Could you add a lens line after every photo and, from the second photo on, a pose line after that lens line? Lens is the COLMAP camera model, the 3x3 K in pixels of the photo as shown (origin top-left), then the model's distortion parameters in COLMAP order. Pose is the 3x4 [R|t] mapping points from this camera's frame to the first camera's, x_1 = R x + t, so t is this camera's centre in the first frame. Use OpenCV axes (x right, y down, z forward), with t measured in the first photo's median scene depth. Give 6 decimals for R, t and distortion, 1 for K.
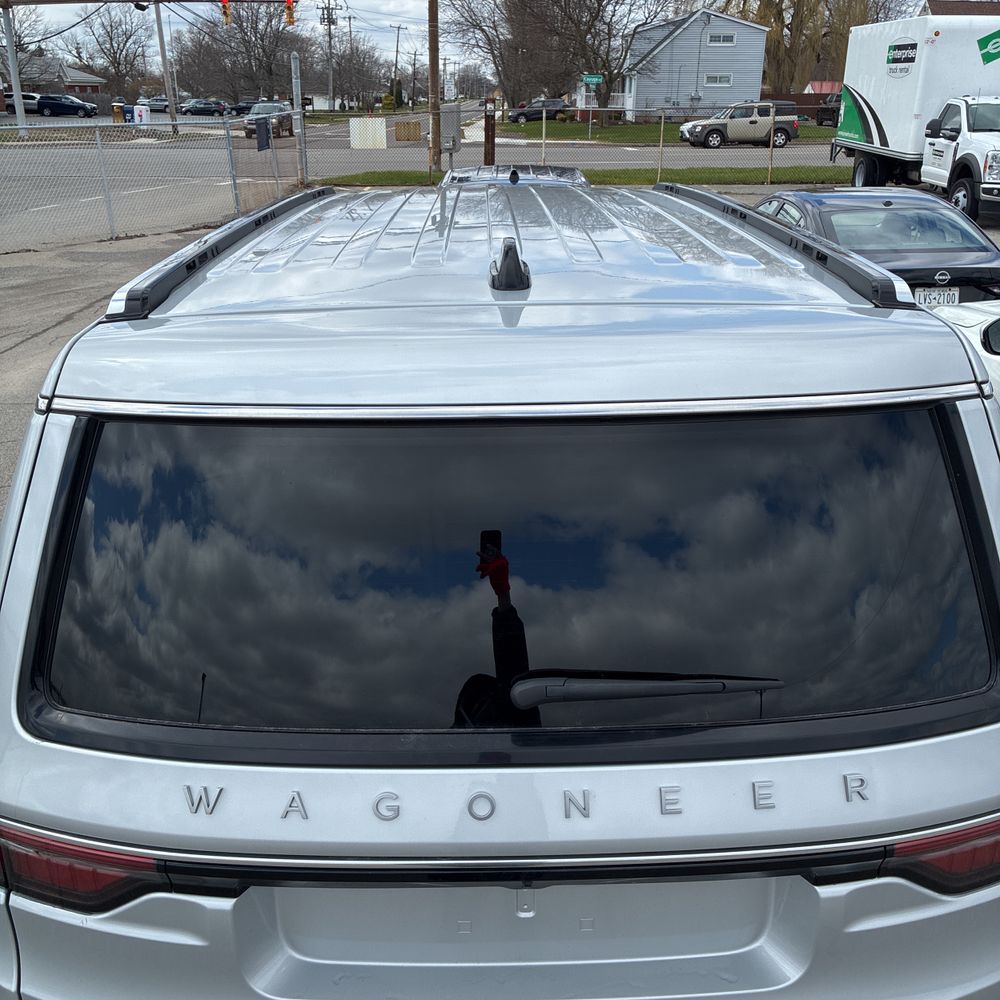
lens RADIAL K [[960.0, 0, 495.8], [0, 960.0, 498.1], [0, 0, 1]] dist [0.115323, -0.140487]
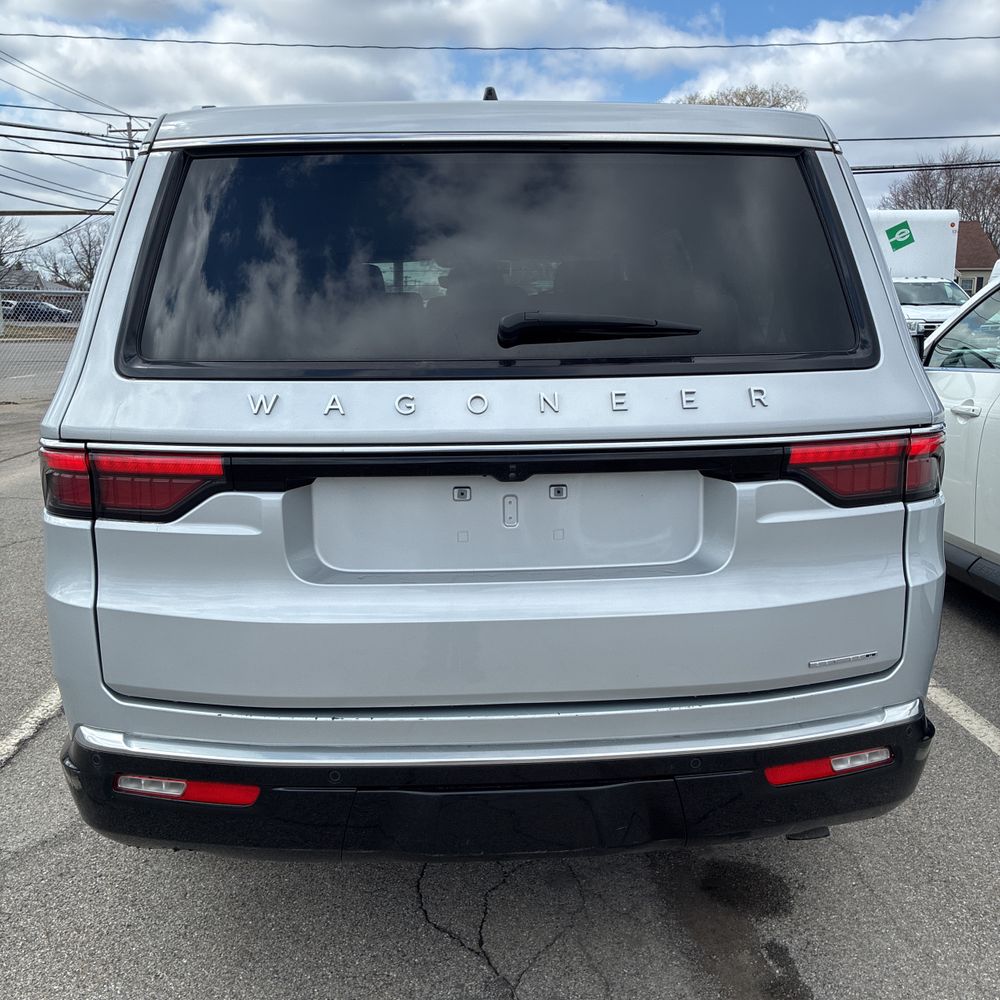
lens RADIAL K [[984.7, 0, 501.6], [0, 984.7, 531.4], [0, 0, 1]] dist [0.015680, 0.012455]
pose [[0.998835, -0.003489, 0.048133, -0.043823], [0.012266, 0.982984, -0.183279, 0.676457], [-0.046675, 0.183656, 0.981882, -0.256427]]
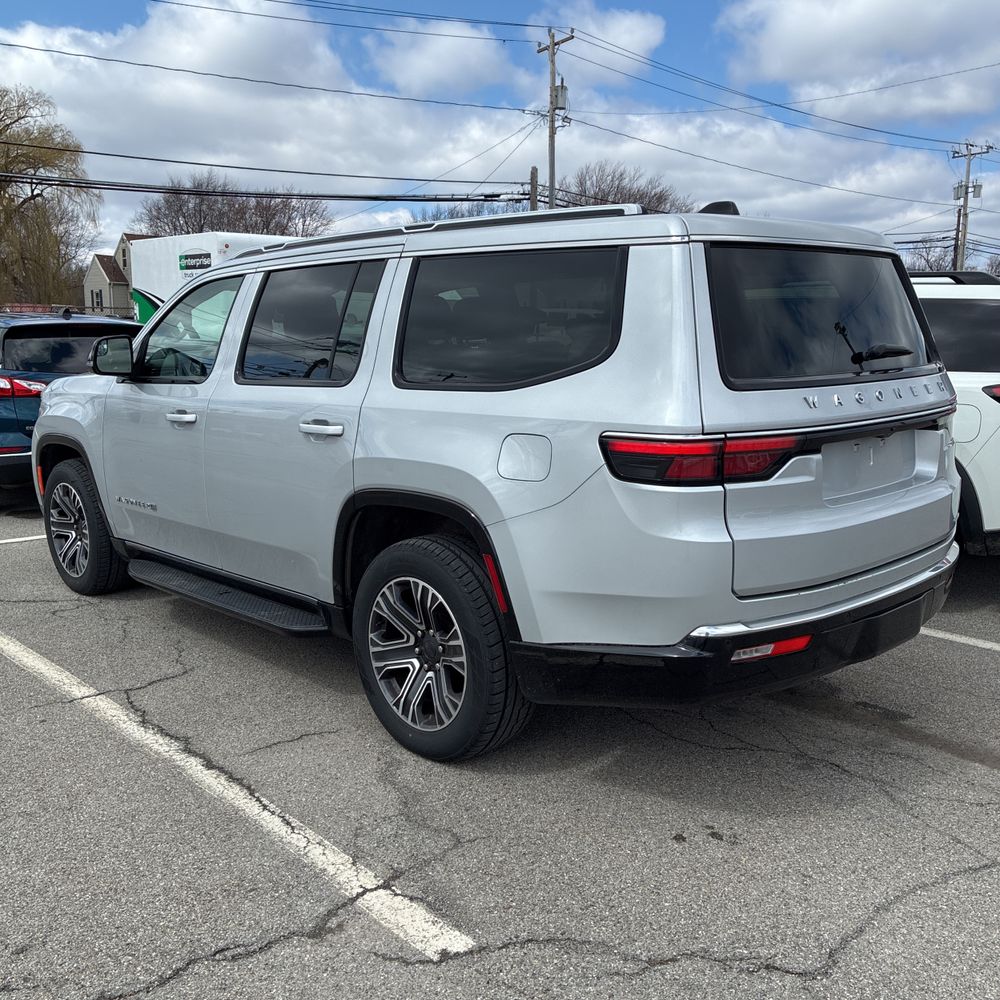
lens RADIAL K [[984.7, 0, 501.6], [0, 984.7, 531.4], [0, 0, 1]] dist [0.015680, 0.012455]
pose [[0.729590, -0.128785, 0.671649, -2.215014], [0.261101, 0.960168, -0.099519, 0.588800], [-0.632079, 0.247977, 0.734155, -0.114156]]
